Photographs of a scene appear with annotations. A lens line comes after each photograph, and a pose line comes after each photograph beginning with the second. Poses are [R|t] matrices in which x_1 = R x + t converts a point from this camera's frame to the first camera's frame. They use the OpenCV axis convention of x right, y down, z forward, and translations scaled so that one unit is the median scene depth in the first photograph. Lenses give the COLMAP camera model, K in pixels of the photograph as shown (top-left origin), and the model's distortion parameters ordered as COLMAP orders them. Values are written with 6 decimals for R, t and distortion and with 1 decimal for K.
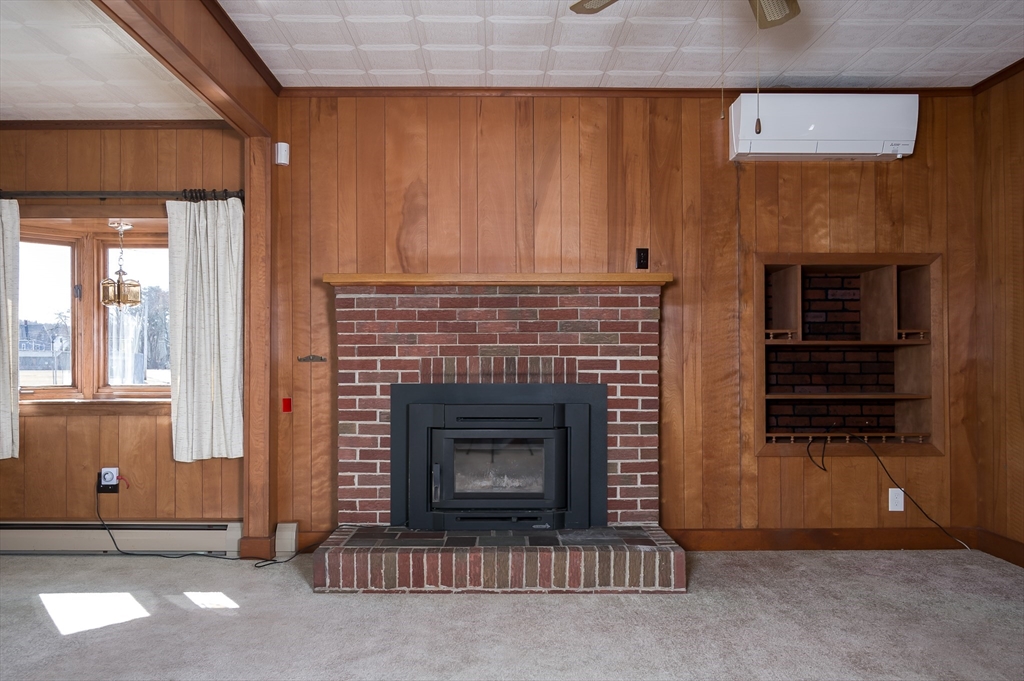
lens RADIAL K [[741.9, 0, 515.9], [0, 741.9, 346.0], [0, 0, 1]] dist [0.008173, -0.008620]
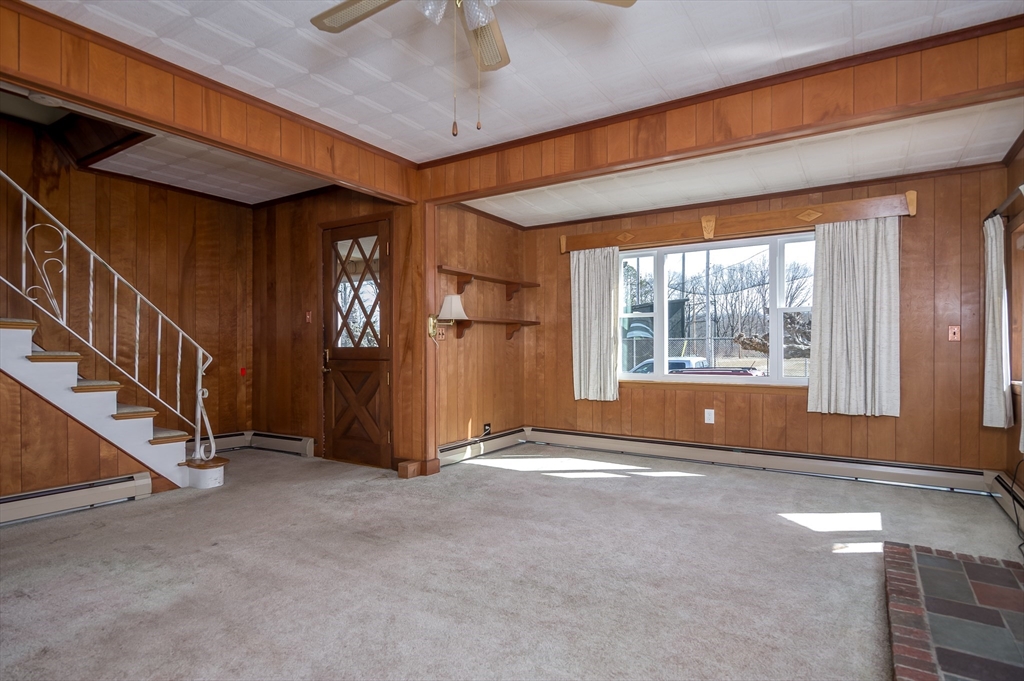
lens RADIAL K [[560.0, 0, 504.8], [0, 560.0, 344.4], [0, 0, 1]] dist [0.001739, 0.001359]
pose [[-0.553508, -0.000009, -0.832844, 0.540239], [0.018800, 0.999745, -0.012506, 0.011413], [0.832632, -0.022580, -0.553366, 0.842619]]
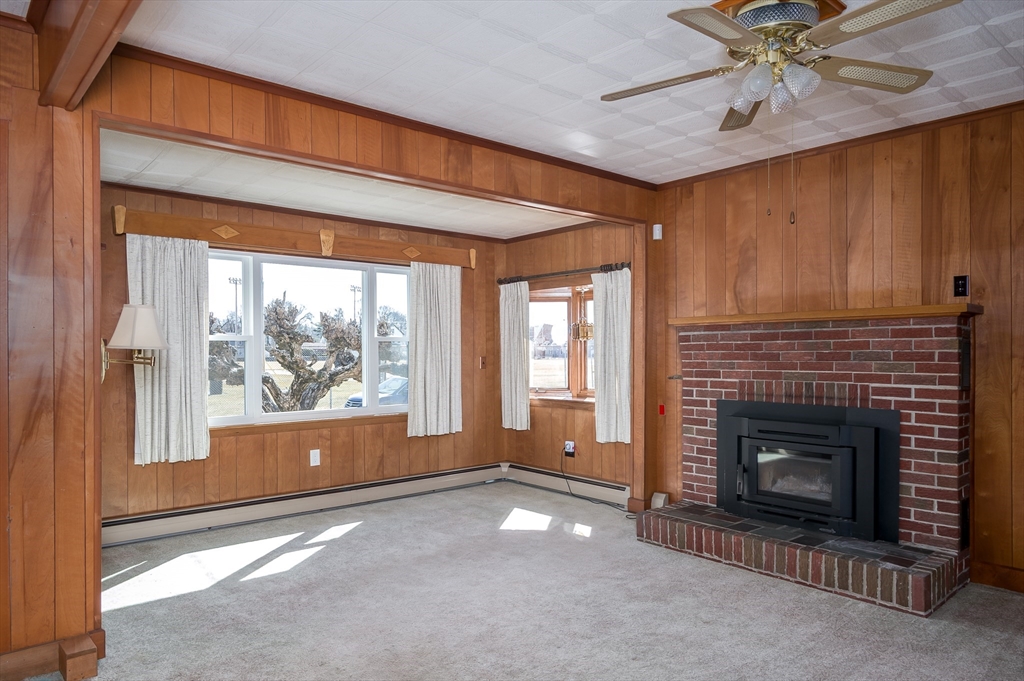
lens RADIAL K [[665.9, 0, 516.5], [0, 665.9, 343.6], [0, 0, 1]] dist [0.003998, -0.003447]
pose [[0.656993, -0.008453, -0.753850, 0.482080], [0.014650, 0.999891, 0.001556, -0.054220], [0.753755, -0.012066, 0.657045, -0.040583]]
